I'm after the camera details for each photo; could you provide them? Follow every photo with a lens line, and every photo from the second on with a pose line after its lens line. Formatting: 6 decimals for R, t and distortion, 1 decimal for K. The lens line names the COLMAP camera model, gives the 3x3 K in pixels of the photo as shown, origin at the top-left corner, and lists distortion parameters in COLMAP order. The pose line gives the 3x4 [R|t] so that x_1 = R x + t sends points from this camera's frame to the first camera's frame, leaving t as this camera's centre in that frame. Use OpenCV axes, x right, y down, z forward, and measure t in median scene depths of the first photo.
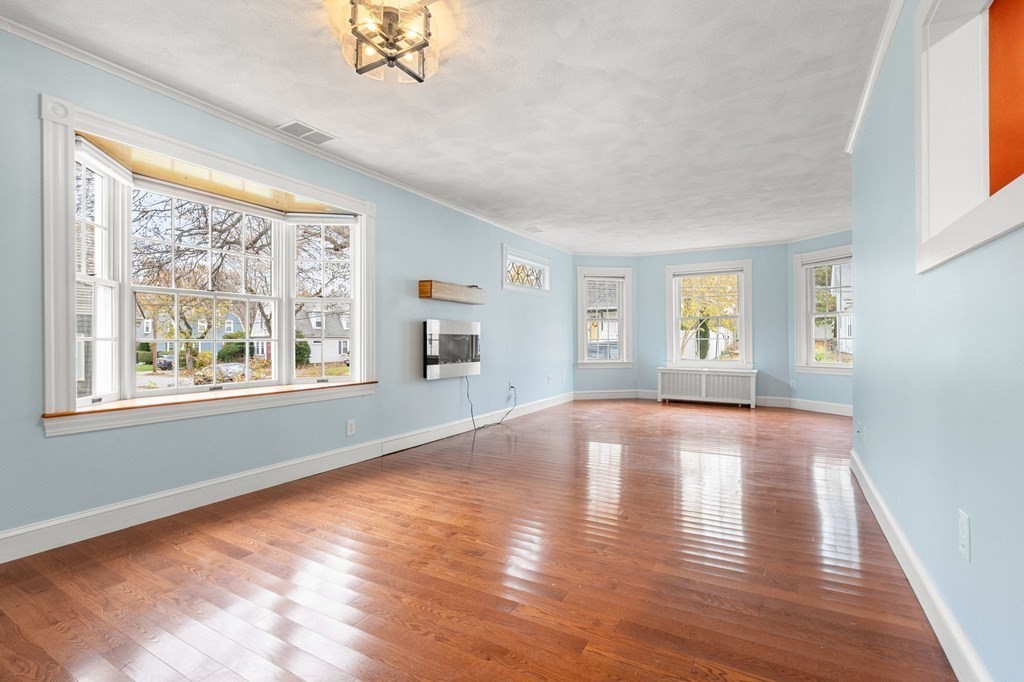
lens RADIAL K [[472.2, 0, 512.0], [0, 472.2, 341.0], [0, 0, 1]] dist [-0.001045, 0.001115]
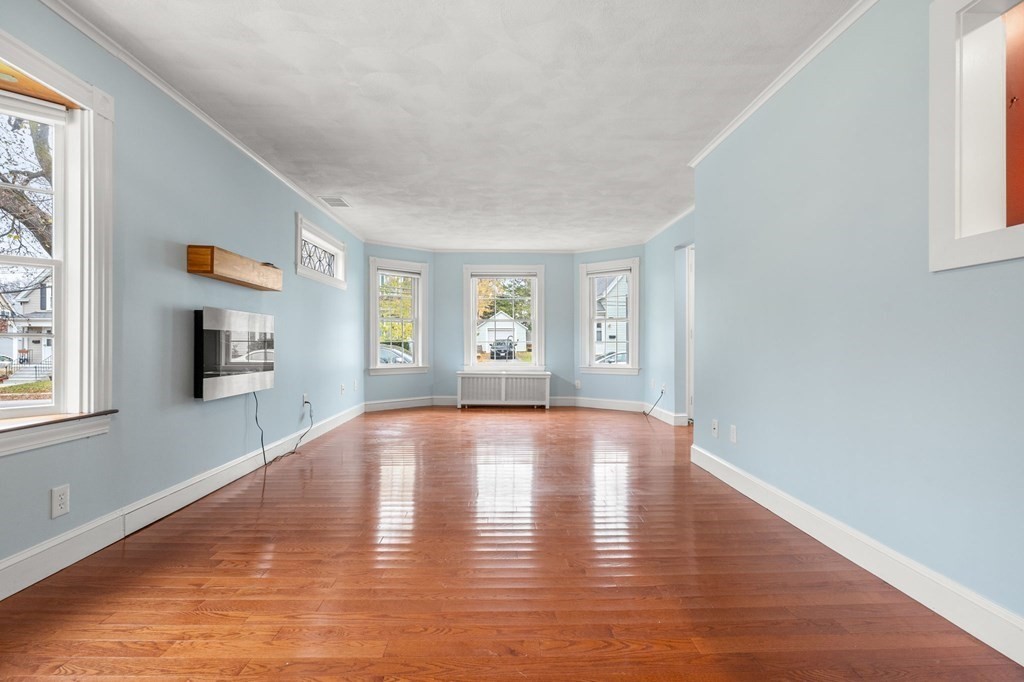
lens RADIAL K [[473.6, 0, 505.6], [0, 473.6, 345.6], [0, 0, 1]] dist [0.001996, 0.001161]
pose [[0.862256, 0.003276, 0.506462, -0.124253], [-0.004488, 0.999989, 0.001173, 0.003366], [-0.506452, -0.003285, 0.862262, 0.194082]]
